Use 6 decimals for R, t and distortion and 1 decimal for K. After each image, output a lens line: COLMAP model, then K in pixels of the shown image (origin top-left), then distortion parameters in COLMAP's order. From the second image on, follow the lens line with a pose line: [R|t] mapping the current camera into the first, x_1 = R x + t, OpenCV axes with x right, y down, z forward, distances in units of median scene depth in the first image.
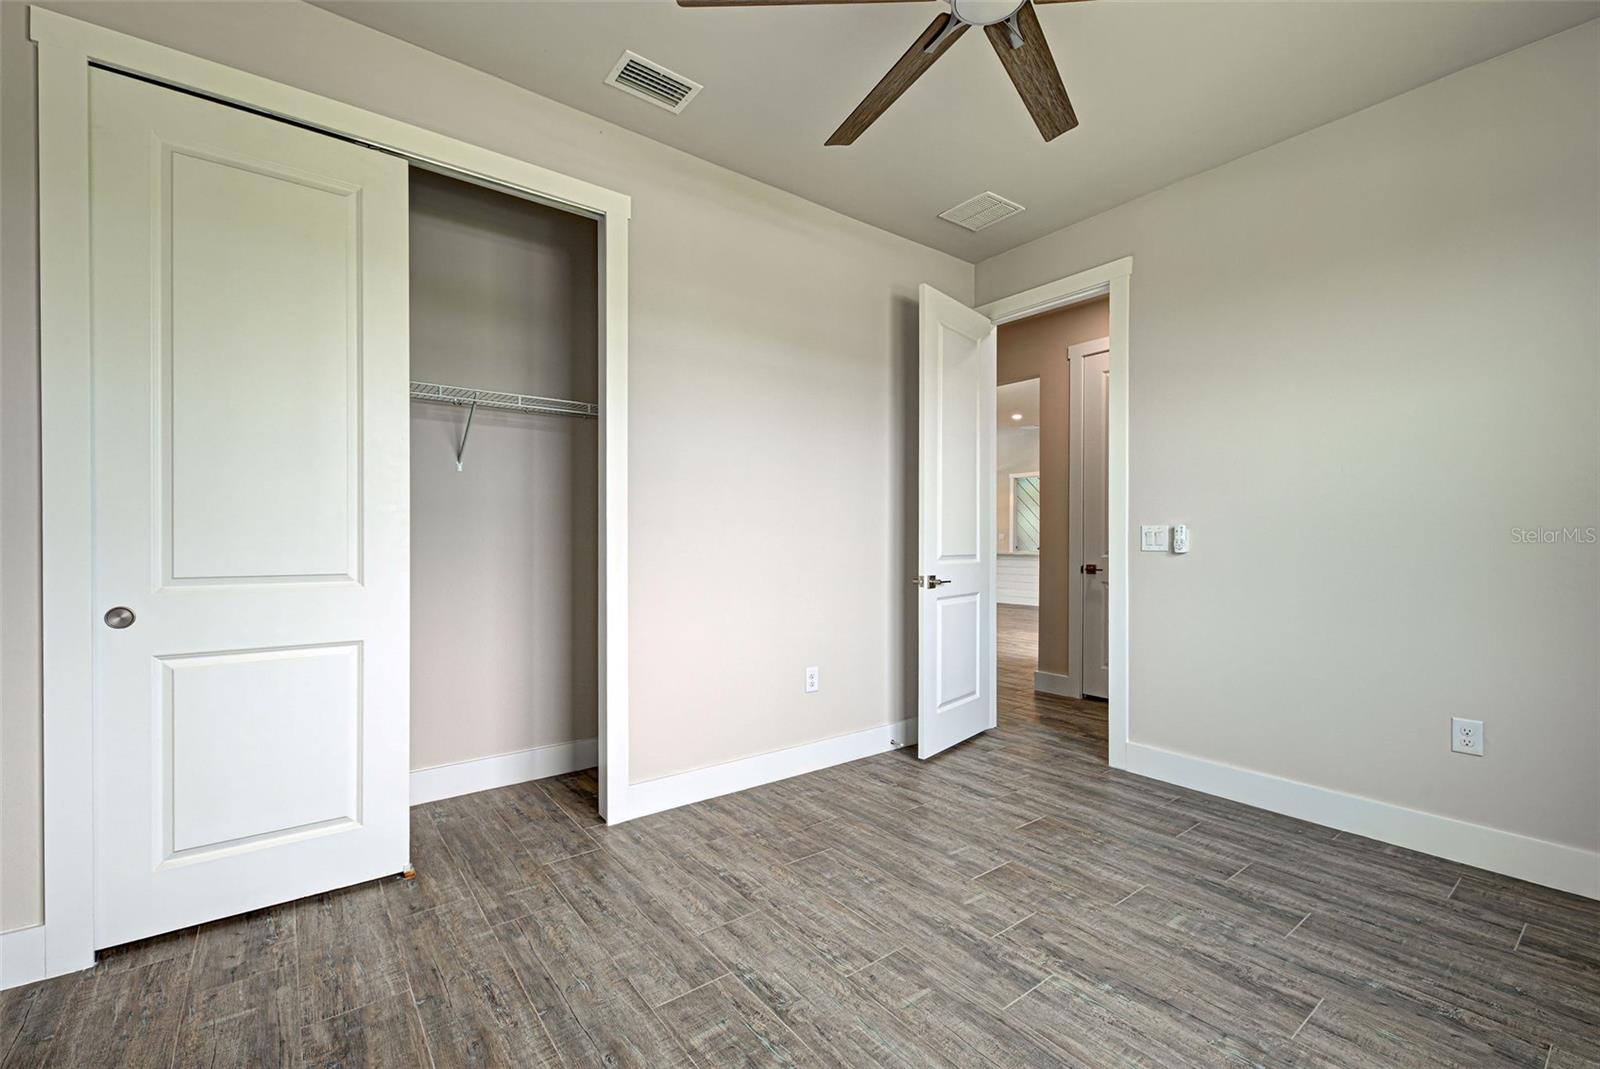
lens RADIAL K [[677.4, 0, 800.0], [0, 677.4, 534.5], [0, 0, 1]] dist [-0.001106, -0.000526]
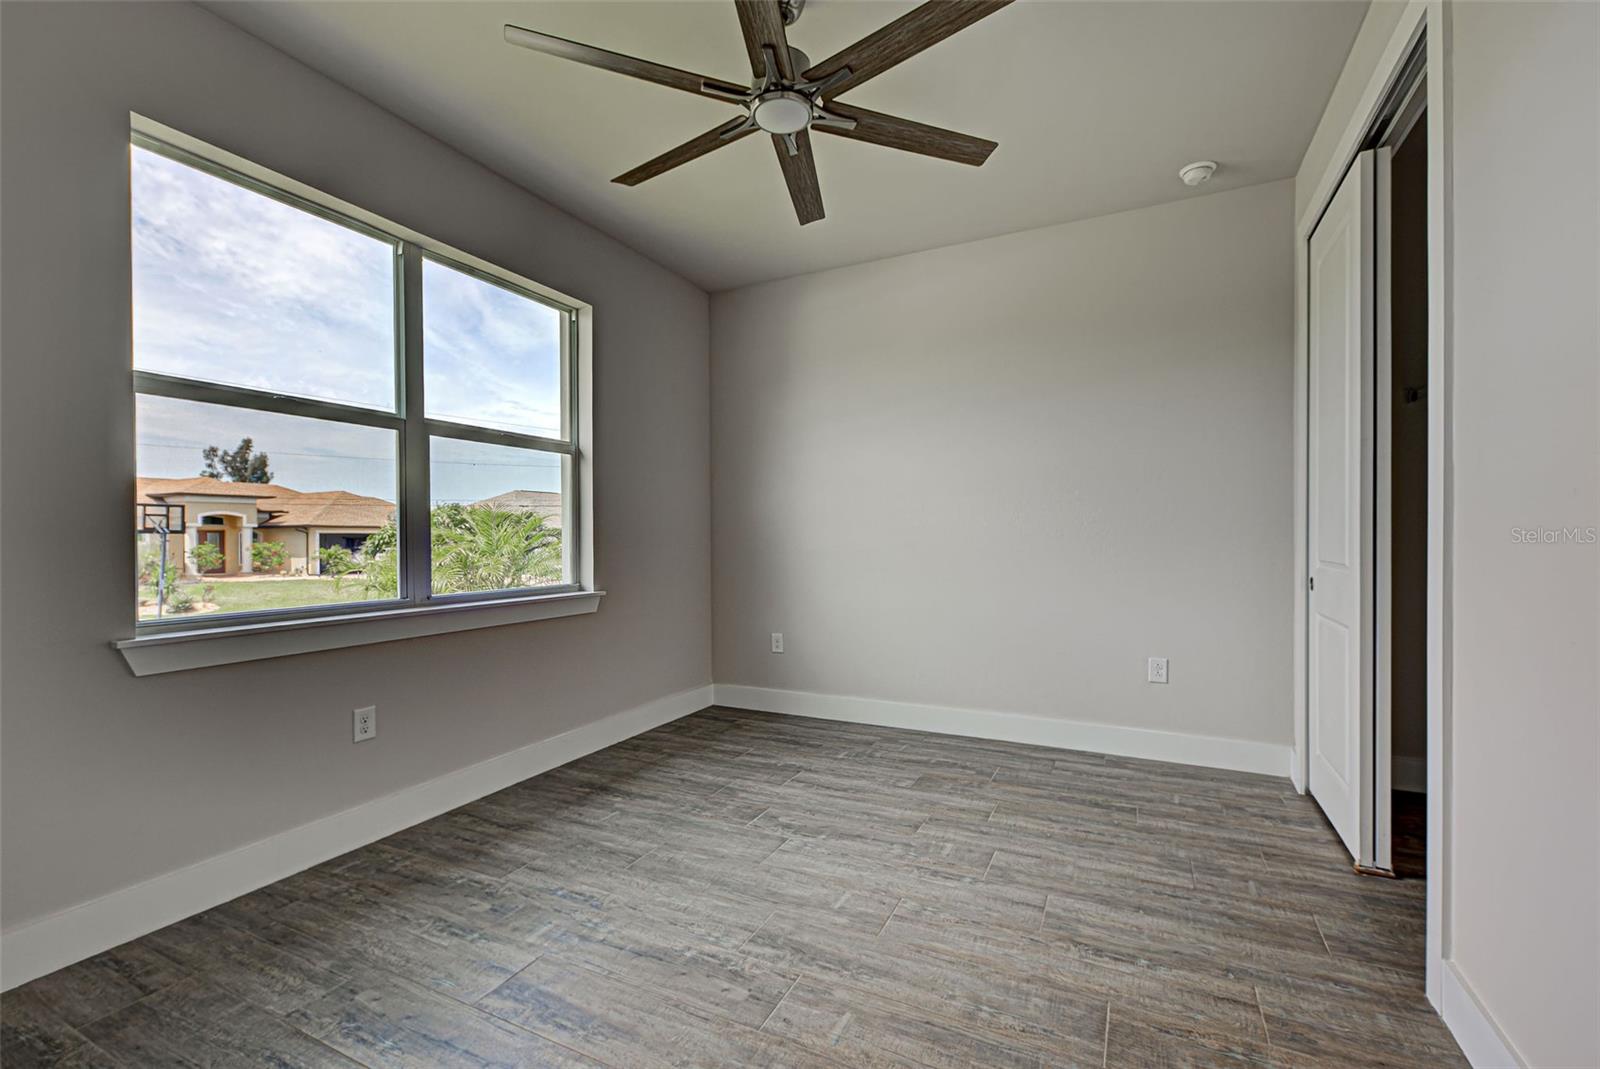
lens RADIAL K [[677.4, 0, 800.0], [0, 677.4, 534.5], [0, 0, 1]] dist [-0.001106, -0.000526]
pose [[-0.900104, 0.003606, -0.435661, 0.692882], [0.007374, 0.999949, -0.006960, 0.025378], [0.435614, -0.009477, -0.900084, 1.863740]]
